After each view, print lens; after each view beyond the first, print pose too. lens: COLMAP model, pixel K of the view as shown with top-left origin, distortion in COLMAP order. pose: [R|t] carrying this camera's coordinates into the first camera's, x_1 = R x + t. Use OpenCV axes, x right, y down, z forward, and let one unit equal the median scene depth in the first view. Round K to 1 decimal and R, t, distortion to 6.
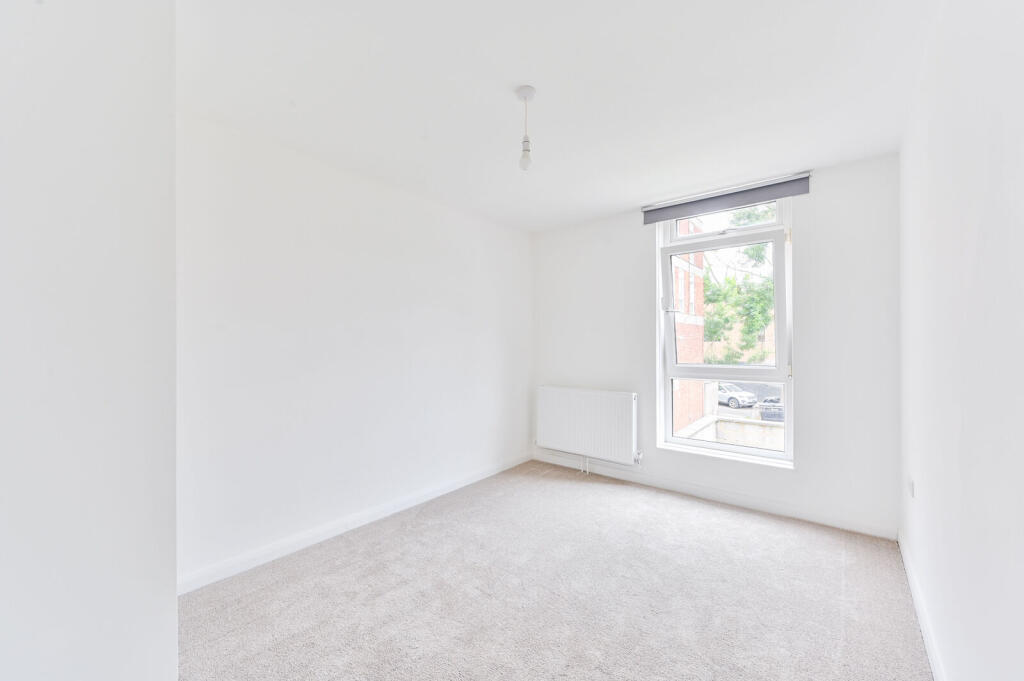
lens RADIAL K [[411.1, 0, 512.0], [0, 411.1, 340.5], [0, 0, 1]] dist [0.000673, 0.000062]
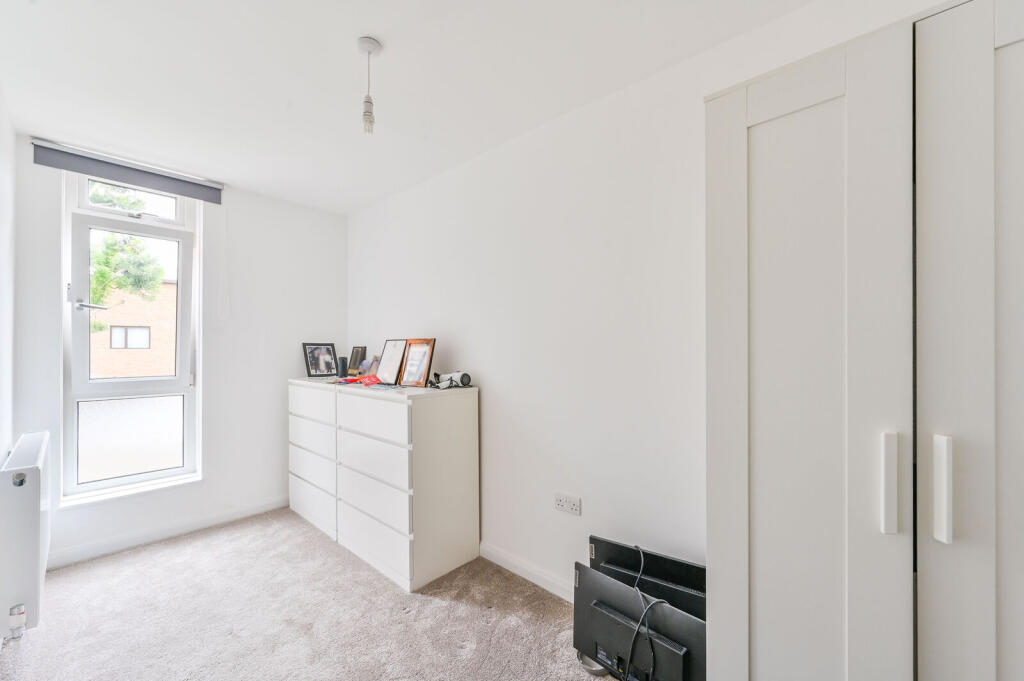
lens RADIAL K [[403.6, 0, 512.0], [0, 403.6, 340.5], [0, 0, 1]] dist [-0.000402, -0.000048]
pose [[0.039442, 0.017769, 0.999064, -0.271138], [0.004263, 0.999830, -0.017951, 0.003956], [-0.999213, 0.004967, 0.039360, 0.242986]]
